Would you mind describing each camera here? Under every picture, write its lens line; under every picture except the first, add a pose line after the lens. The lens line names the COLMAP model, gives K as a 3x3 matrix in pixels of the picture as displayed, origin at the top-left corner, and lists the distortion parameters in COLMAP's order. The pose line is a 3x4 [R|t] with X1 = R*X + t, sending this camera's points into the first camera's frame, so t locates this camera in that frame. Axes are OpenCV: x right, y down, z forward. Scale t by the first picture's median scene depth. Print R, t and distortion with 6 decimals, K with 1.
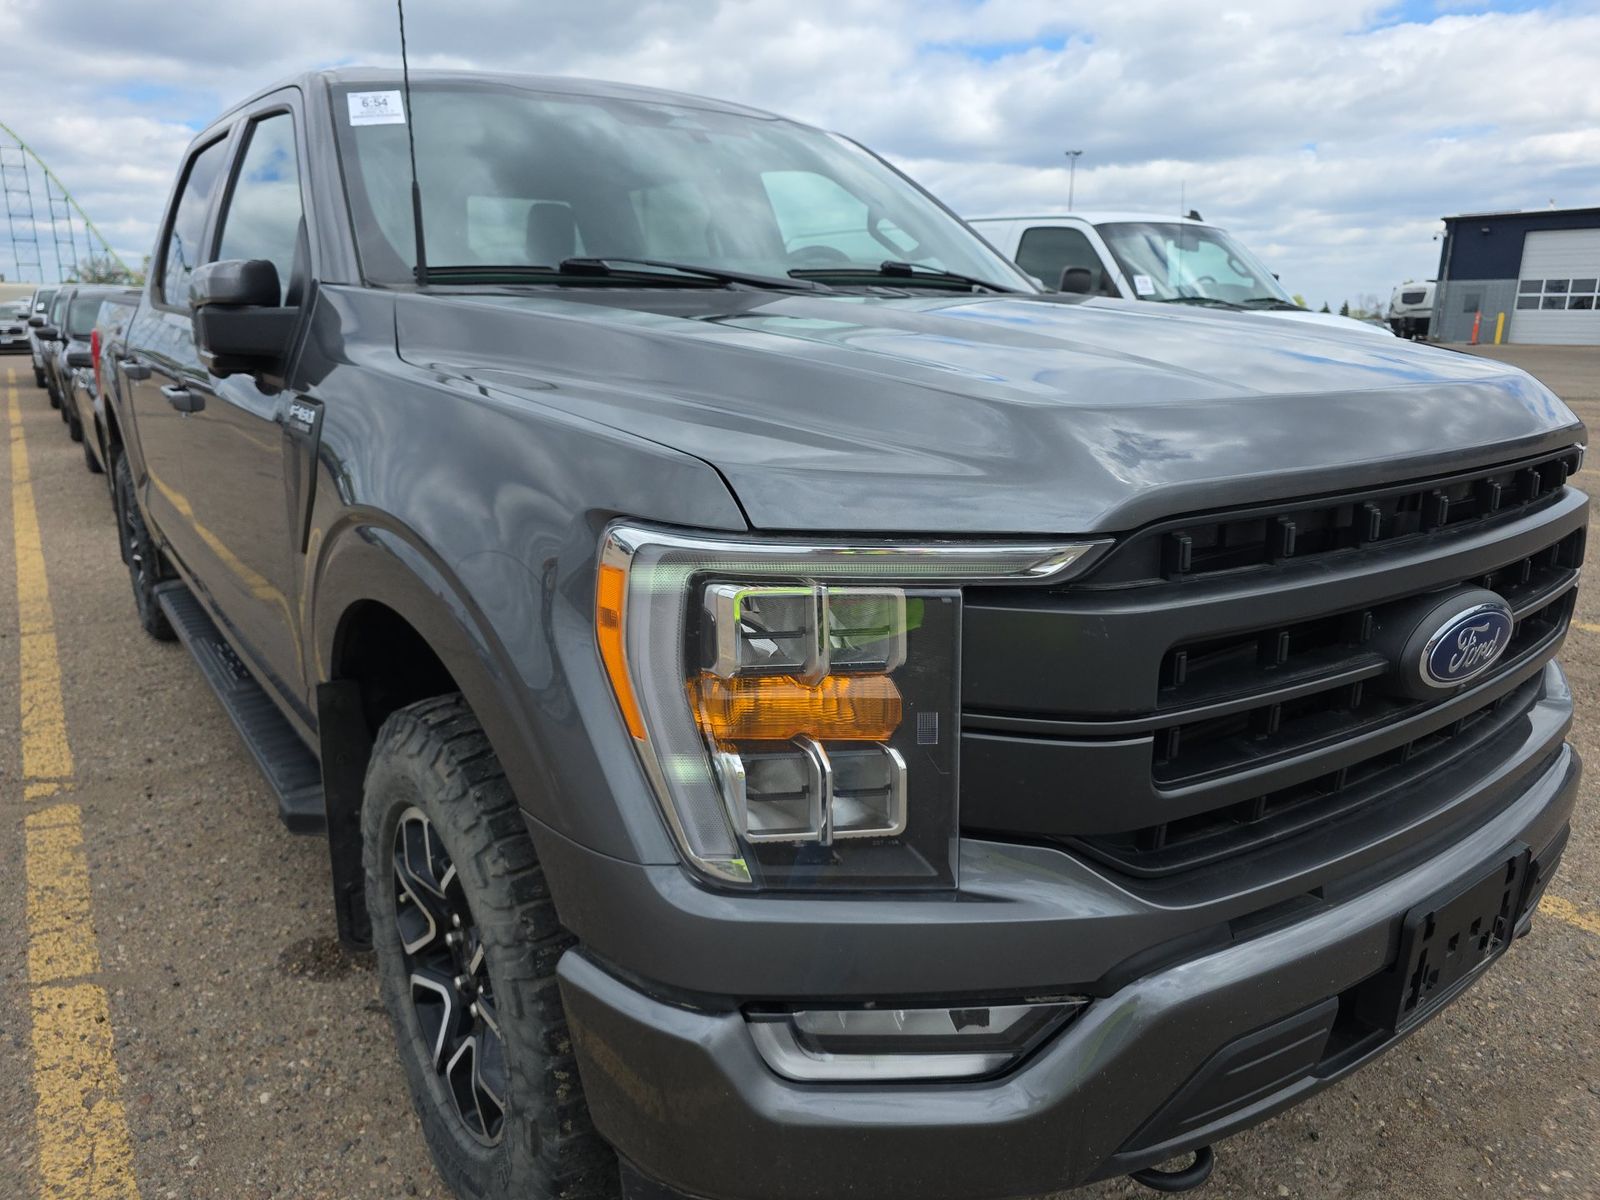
lens RADIAL K [[1086.5, 0, 797.9], [0, 1086.5, 594.8], [0, 0, 1]] dist [0.047217, -0.041269]
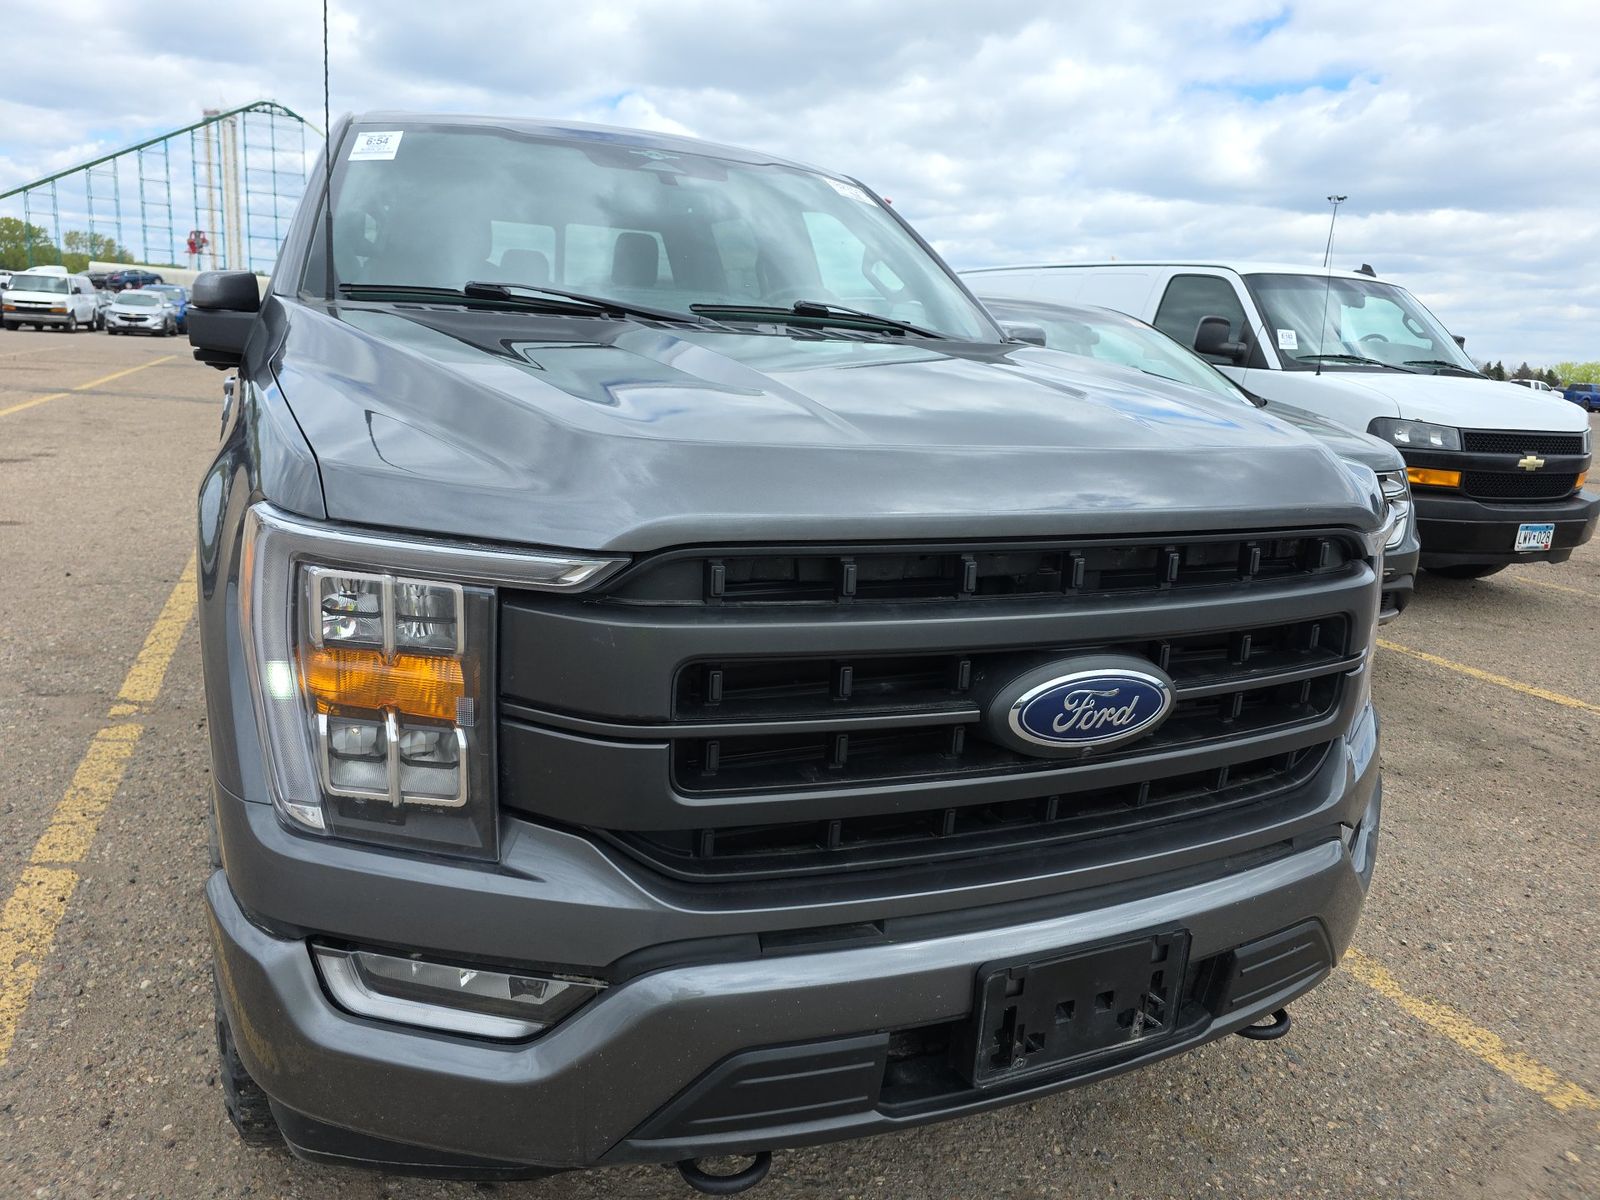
lens RADIAL K [[1086.5, 0, 797.9], [0, 1086.5, 585.9], [0, 0, 1]] dist [0.047217, -0.041269]
pose [[0.974394, 0.102593, -0.200080, 0.347392], [-0.109198, 0.993771, -0.022231, -0.009195], [0.196553, 0.043510, 0.979527, -0.018633]]
